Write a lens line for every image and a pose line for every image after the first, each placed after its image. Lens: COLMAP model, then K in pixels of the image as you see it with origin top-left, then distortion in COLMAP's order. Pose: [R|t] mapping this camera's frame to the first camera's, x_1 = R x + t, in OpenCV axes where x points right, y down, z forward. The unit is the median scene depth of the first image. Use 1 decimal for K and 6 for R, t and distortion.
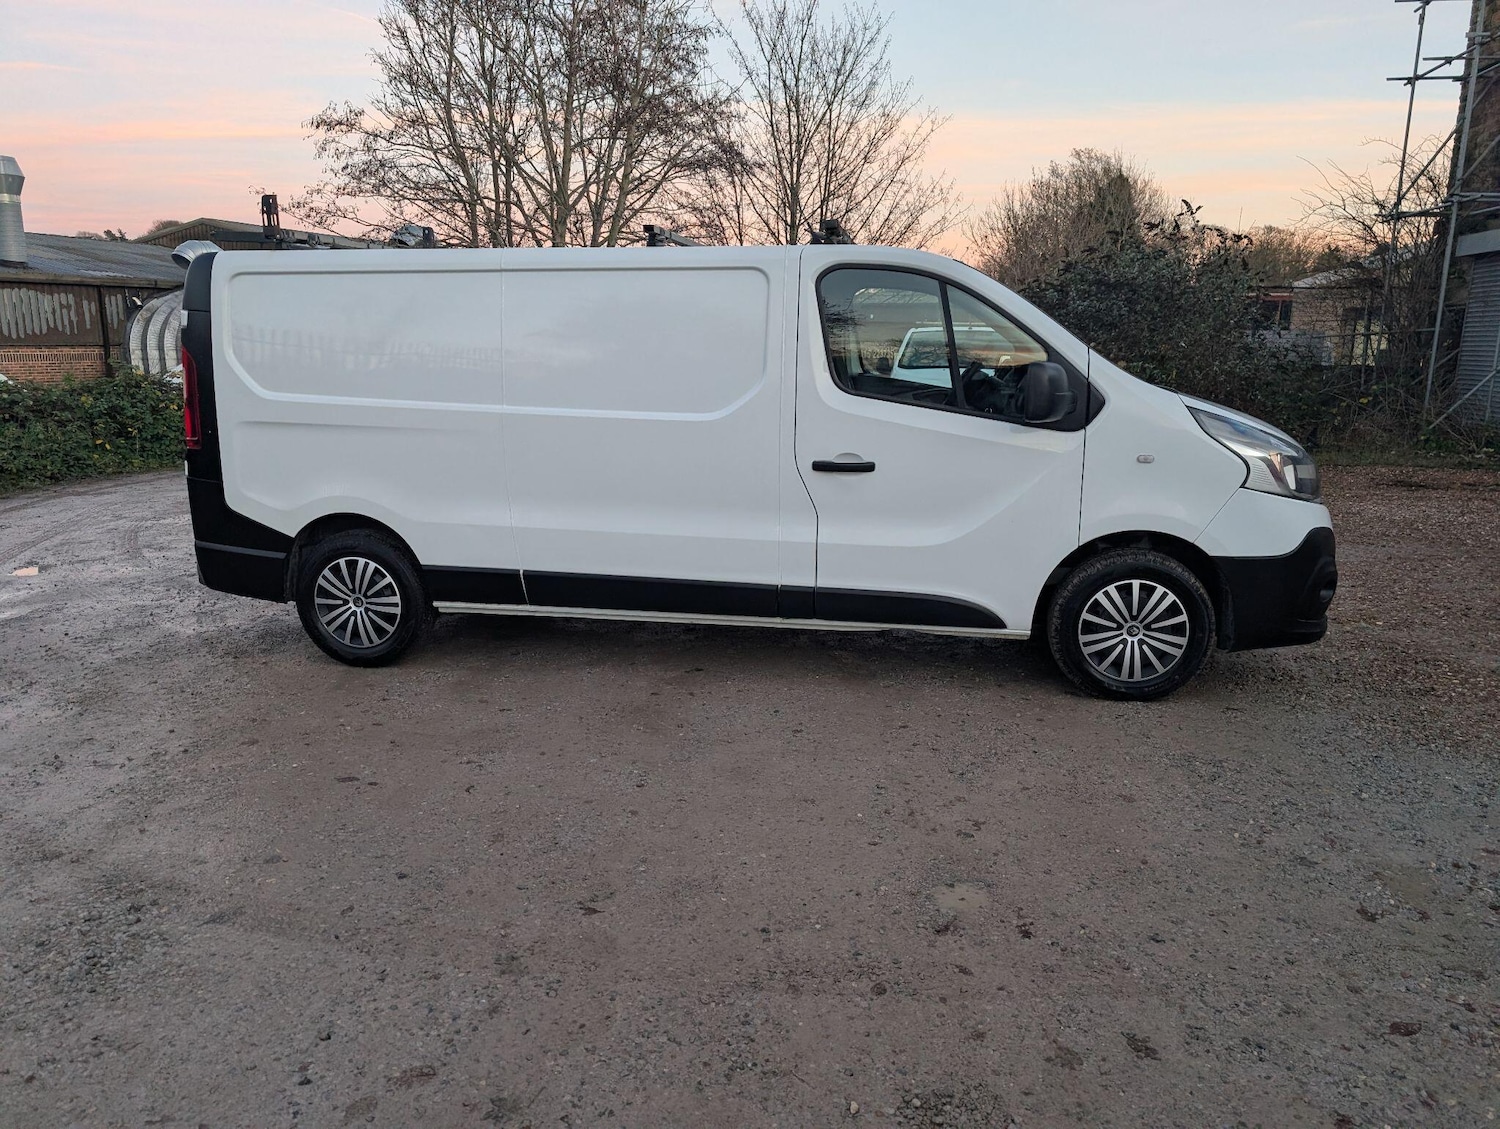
lens RADIAL K [[1079.5, 0, 740.5], [0, 1079.5, 556.2], [0, 0, 1]] dist [0.021921, -0.017311]
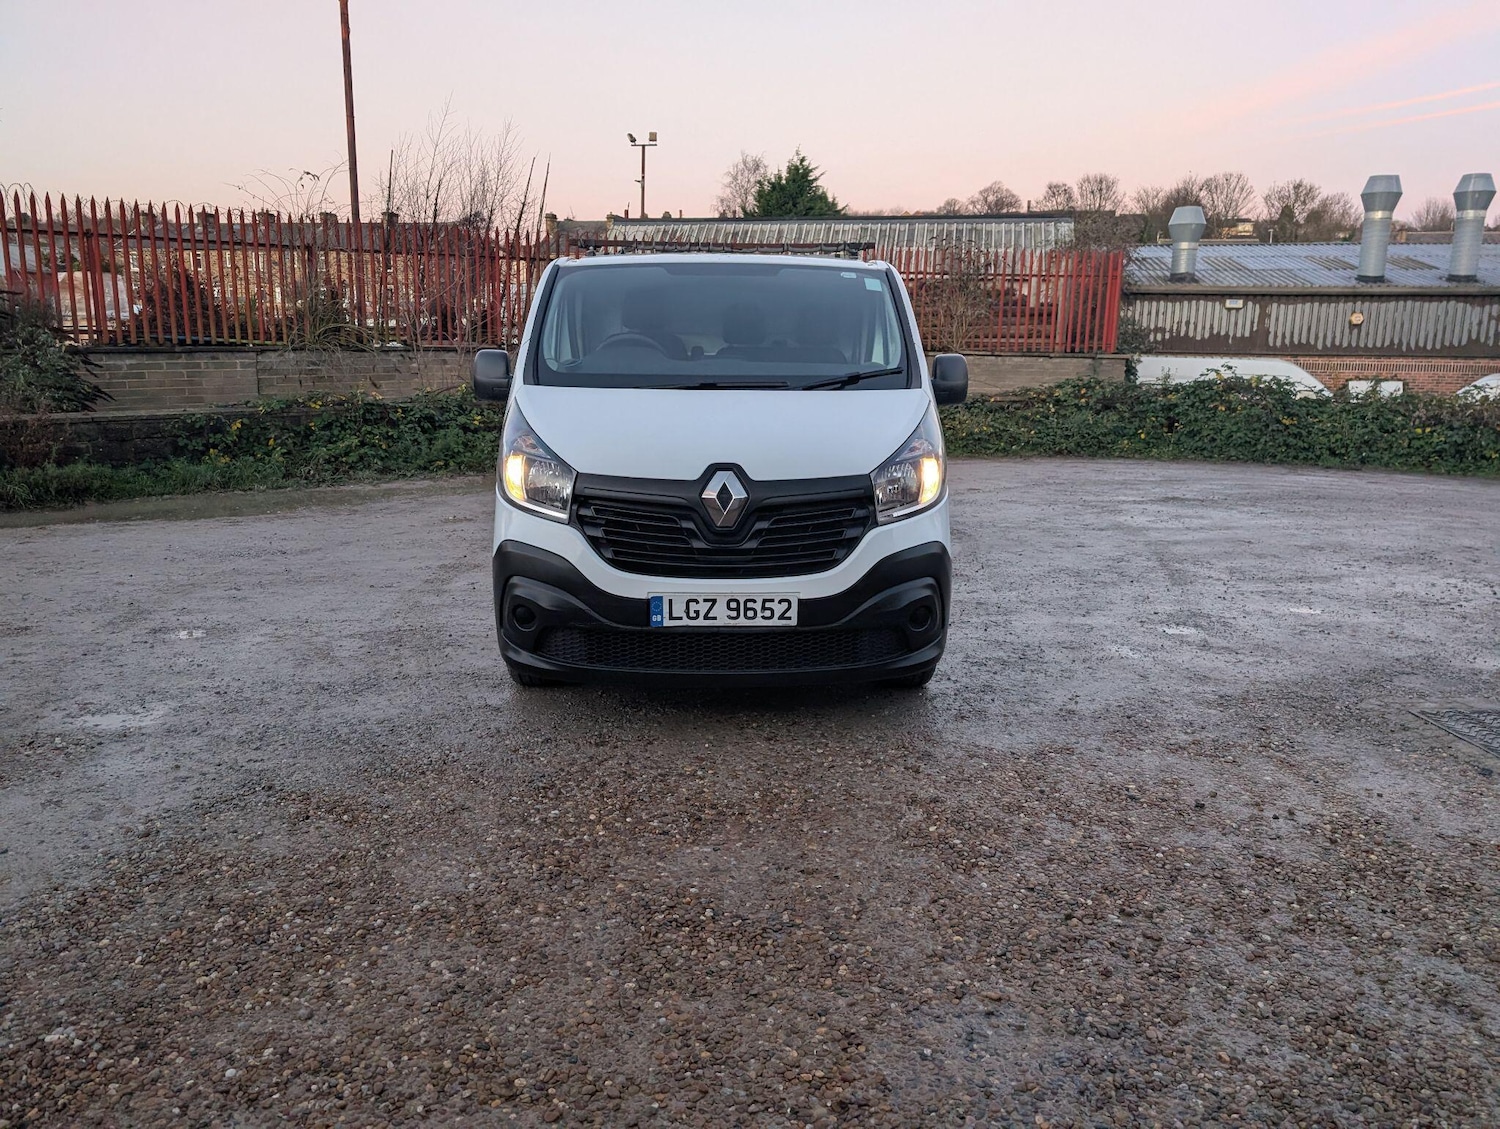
lens RADIAL K [[1079.9, 0, 752.6], [0, 1079.9, 535.4], [0, 0, 1]] dist [0.035150, -0.030343]
pose [[0.203878, 0.173316, -0.963533, 1.253756], [-0.204821, 0.969975, 0.131136, -0.163469], [0.957331, 0.170616, 0.233256, 0.856381]]
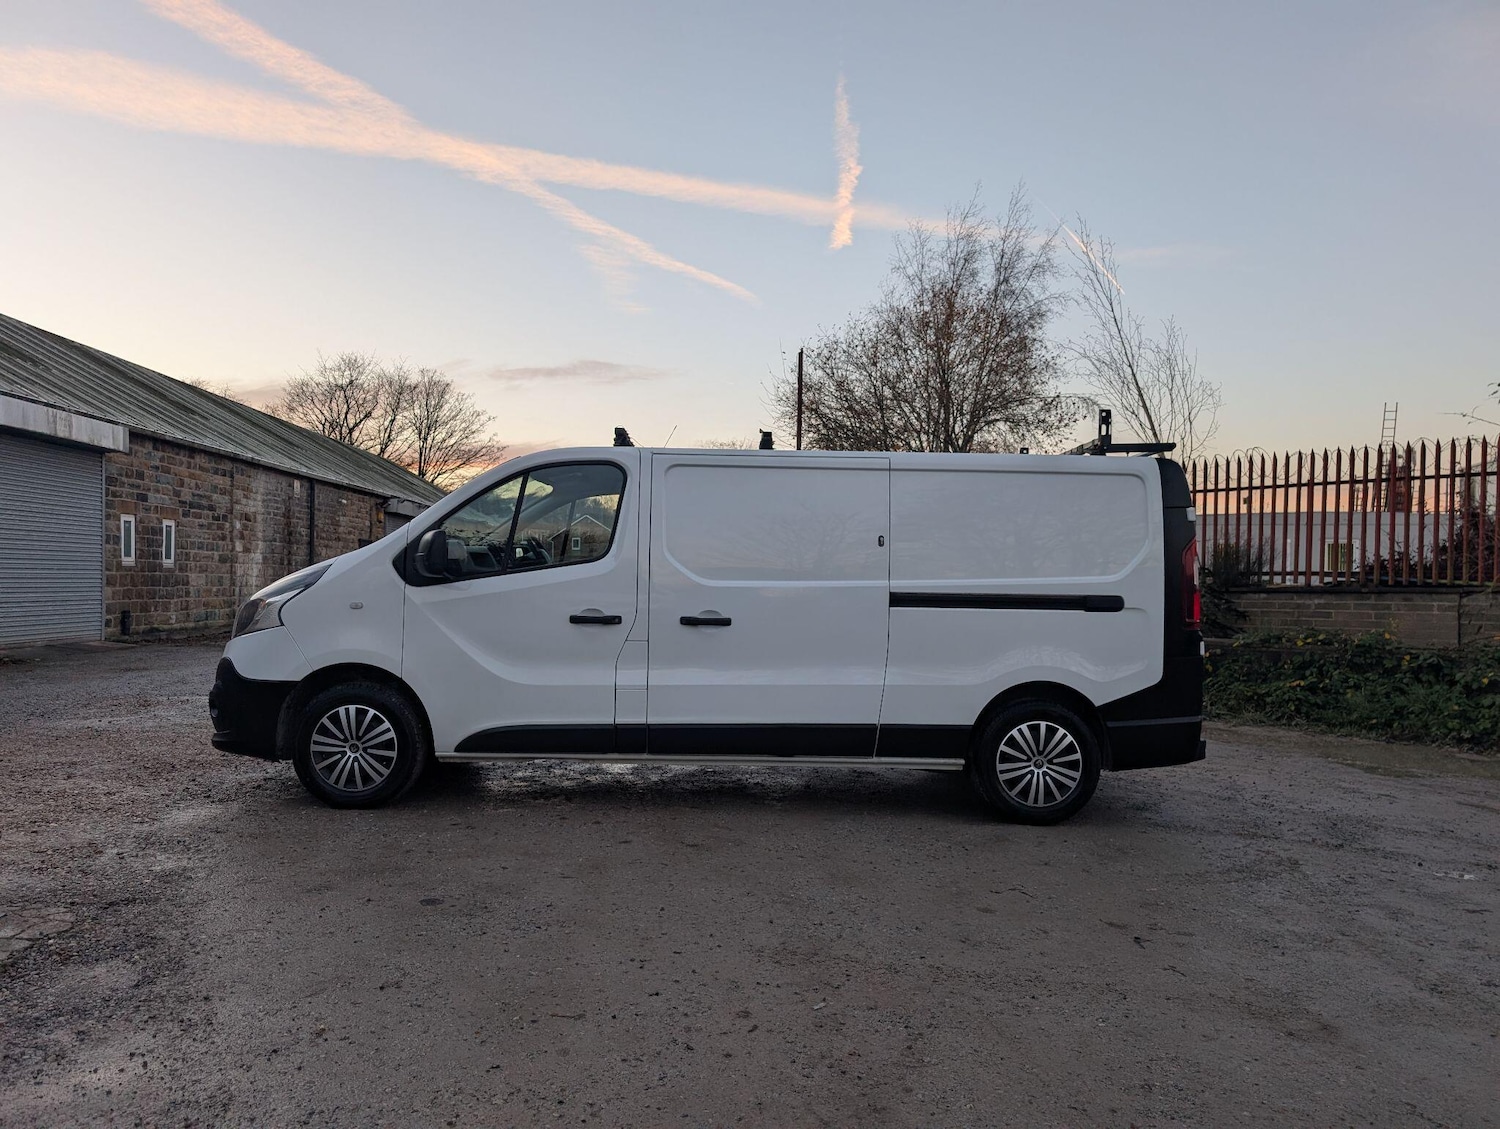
lens RADIAL K [[1077.4, 0, 743.9], [0, 1077.4, 587.6], [0, 0, 1]] dist [0.007904, 0.001708]
pose [[-0.980923, -0.020923, -0.193270, 0.214598], [-0.059654, 0.978622, 0.196826, -0.401100], [0.185020, 0.204601, -0.961200, 2.313086]]
